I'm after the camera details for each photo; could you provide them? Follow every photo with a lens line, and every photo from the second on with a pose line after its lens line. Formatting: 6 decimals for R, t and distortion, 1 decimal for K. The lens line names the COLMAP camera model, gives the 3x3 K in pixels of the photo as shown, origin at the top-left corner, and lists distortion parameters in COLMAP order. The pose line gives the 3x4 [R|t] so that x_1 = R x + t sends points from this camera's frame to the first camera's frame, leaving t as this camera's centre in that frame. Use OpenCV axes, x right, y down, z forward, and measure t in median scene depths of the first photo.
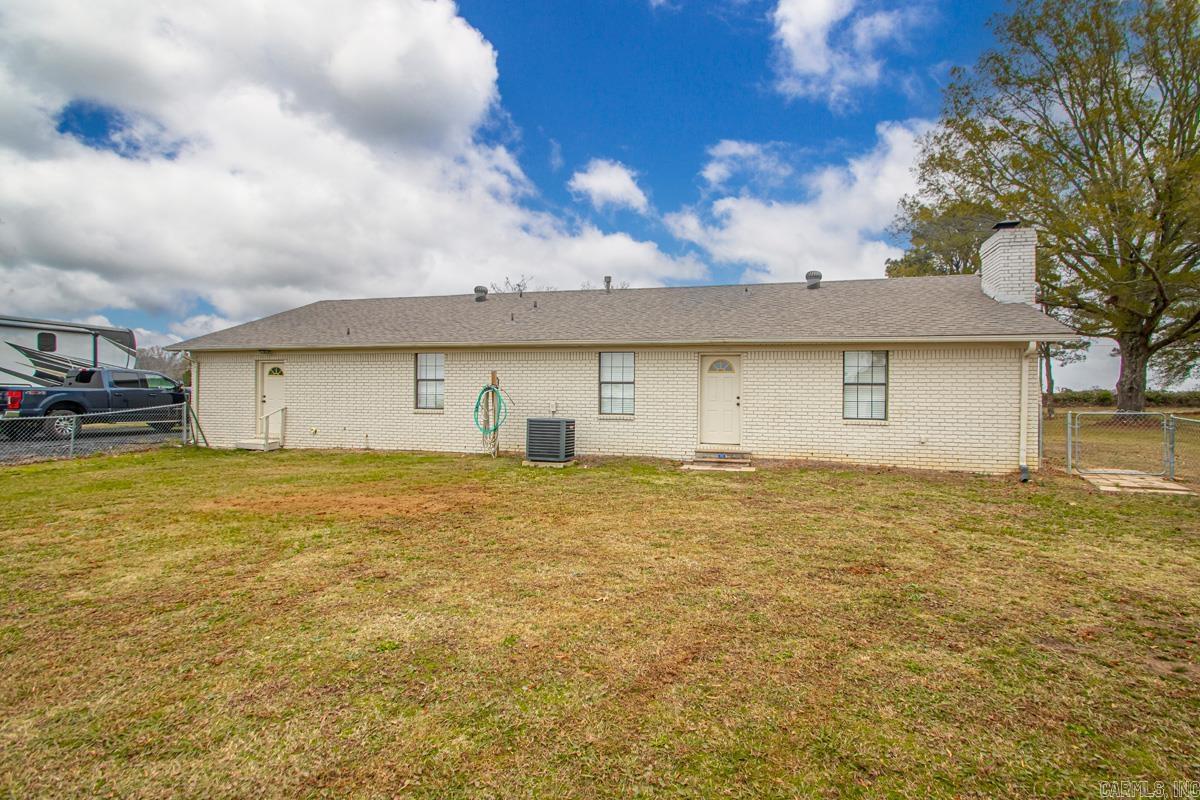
lens RADIAL K [[564.4, 0, 601.7], [0, 564.4, 395.2], [0, 0, 1]] dist [0.019345, -0.021113]
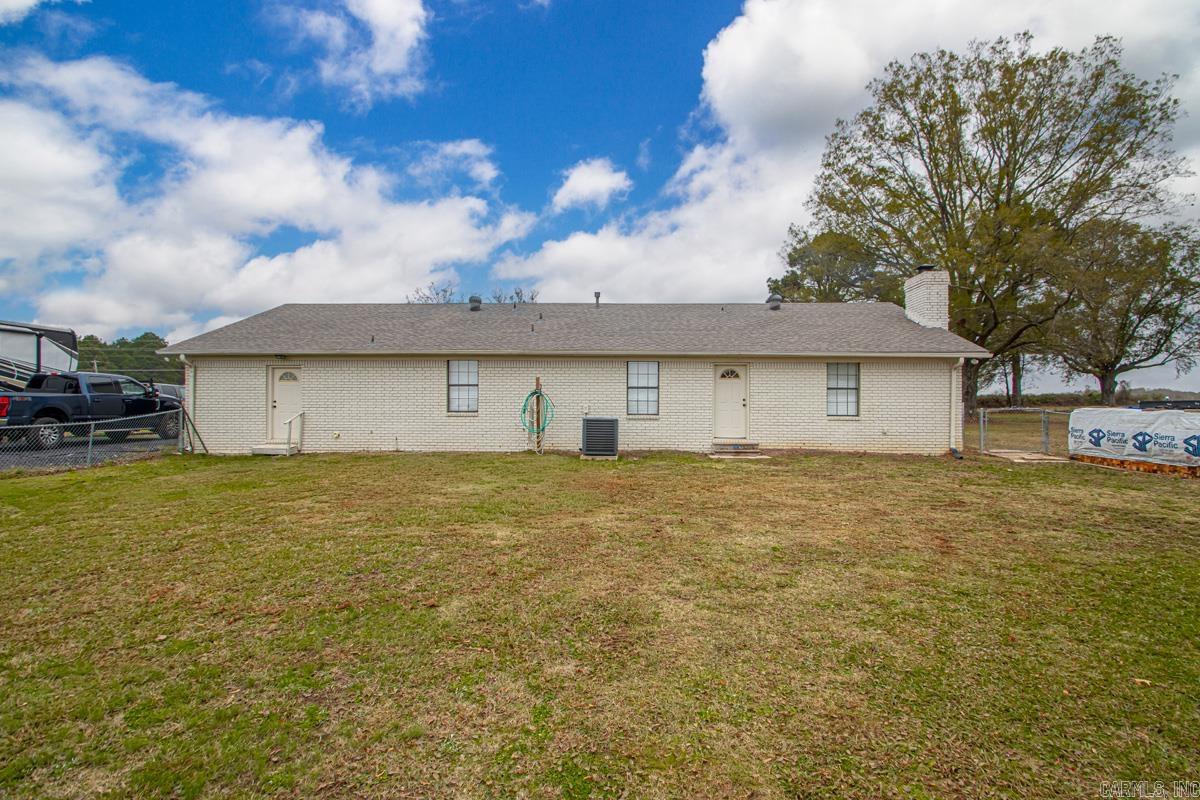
lens RADIAL K [[564.2, 0, 605.1], [0, 564.2, 404.3], [0, 0, 1]] dist [0.001382, -0.000280]
pose [[0.976183, -0.006881, 0.216840, -0.279412], [0.005445, 0.999959, 0.007221, 0.002998], [-0.216881, -0.005868, 0.976180, -0.111535]]
